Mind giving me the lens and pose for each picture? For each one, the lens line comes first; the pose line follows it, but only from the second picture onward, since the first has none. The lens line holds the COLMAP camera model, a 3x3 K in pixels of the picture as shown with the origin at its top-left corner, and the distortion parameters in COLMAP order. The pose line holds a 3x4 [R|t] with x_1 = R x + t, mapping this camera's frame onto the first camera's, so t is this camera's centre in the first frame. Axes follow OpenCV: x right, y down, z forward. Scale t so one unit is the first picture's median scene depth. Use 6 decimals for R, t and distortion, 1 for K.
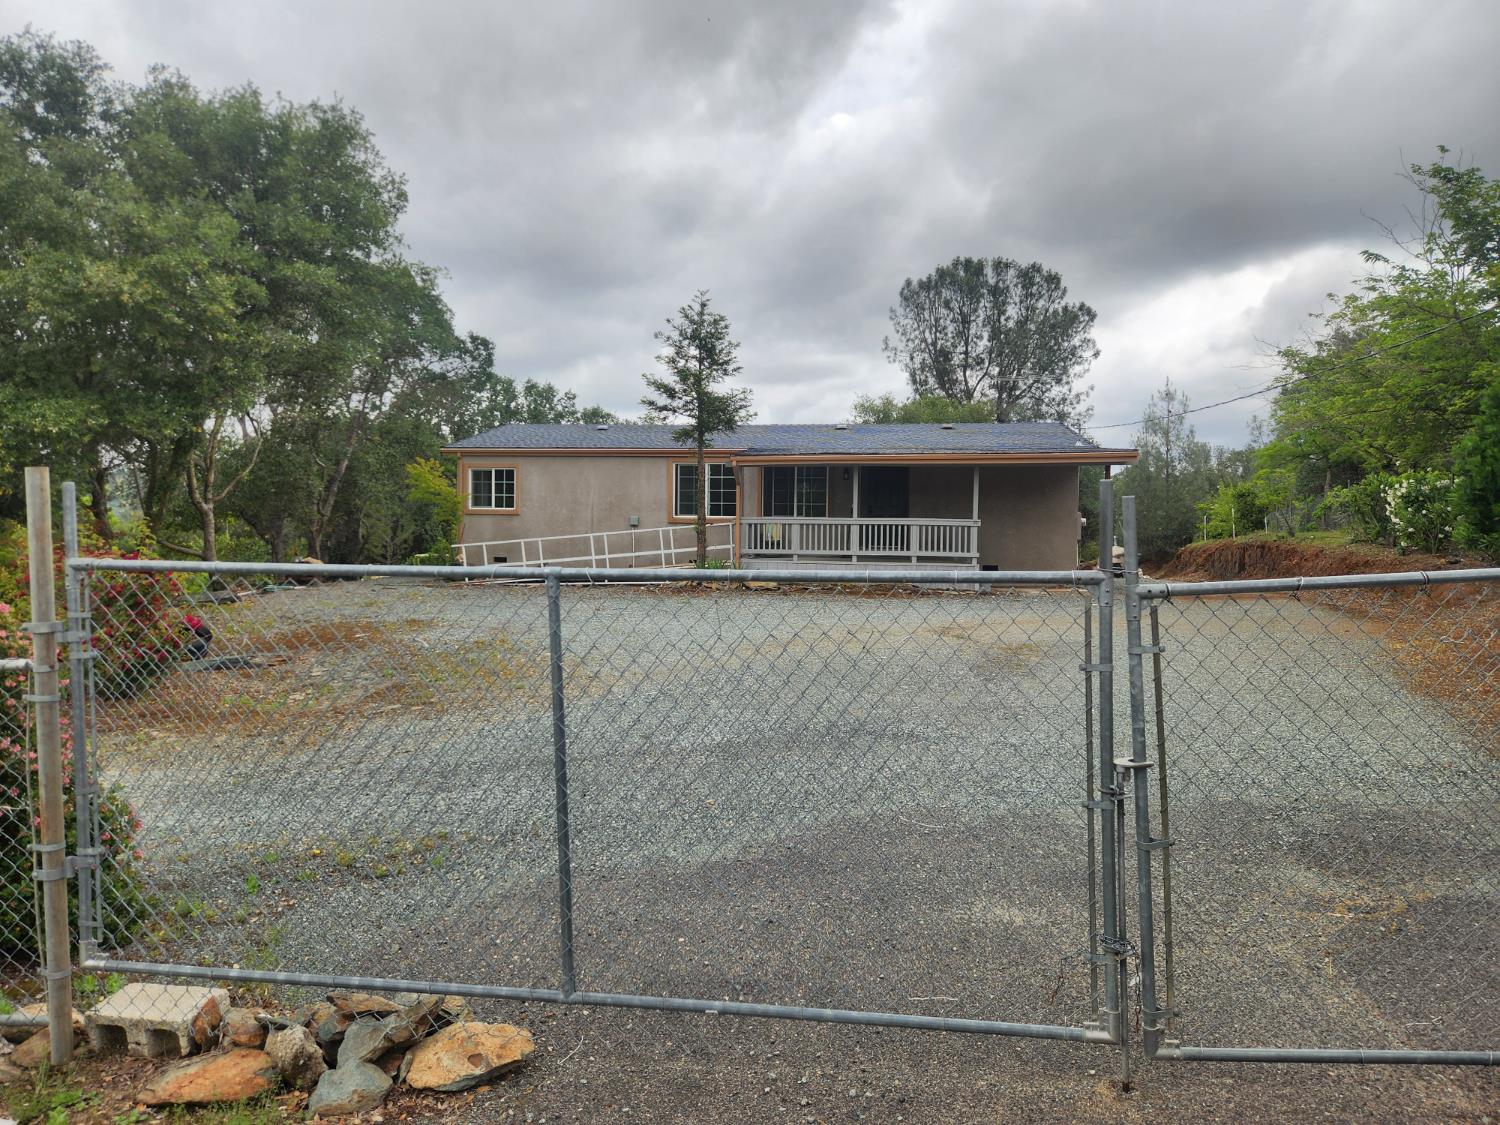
lens RADIAL K [[1009.0, 0, 751.2], [0, 1009.0, 560.9], [0, 0, 1]] dist [0.056377, -0.051158]
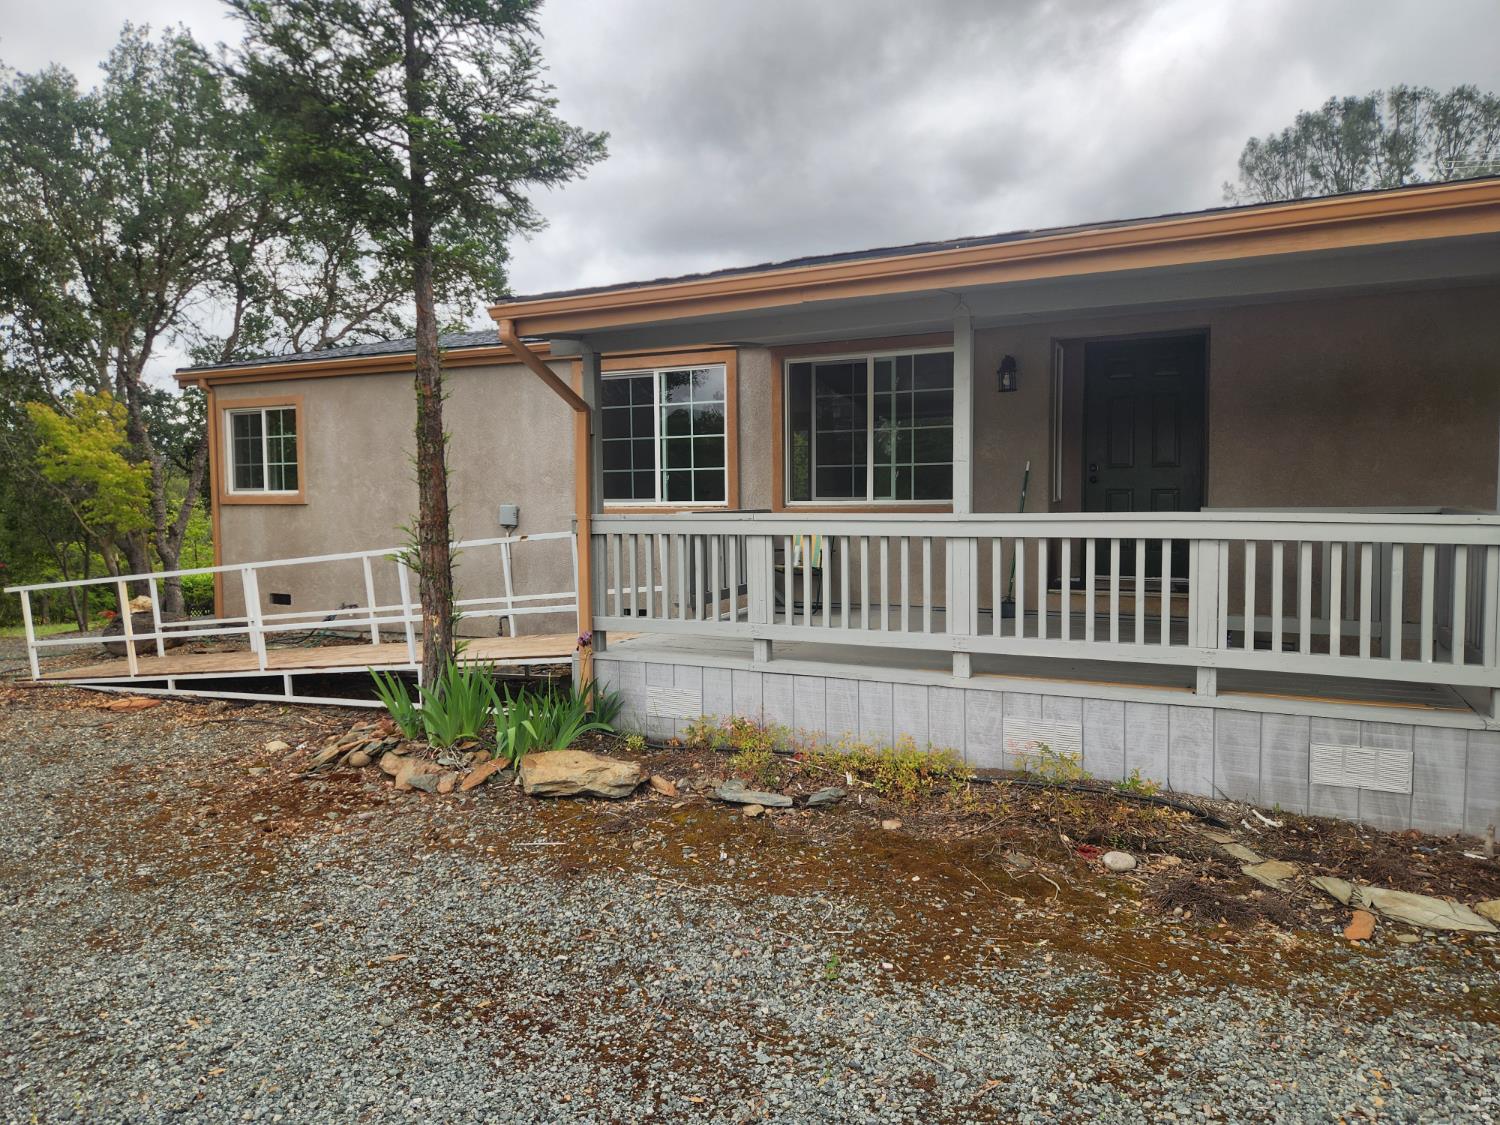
lens RADIAL K [[1009.0, 0, 743.6], [0, 1009.0, 560.0], [0, 0, 1]] dist [0.056377, -0.051158]
pose [[0.951862, 0.001334, -0.306525, 0.108384], [0.008842, 0.999455, 0.031808, -0.032960], [0.306401, -0.032988, 0.951331, 0.608017]]
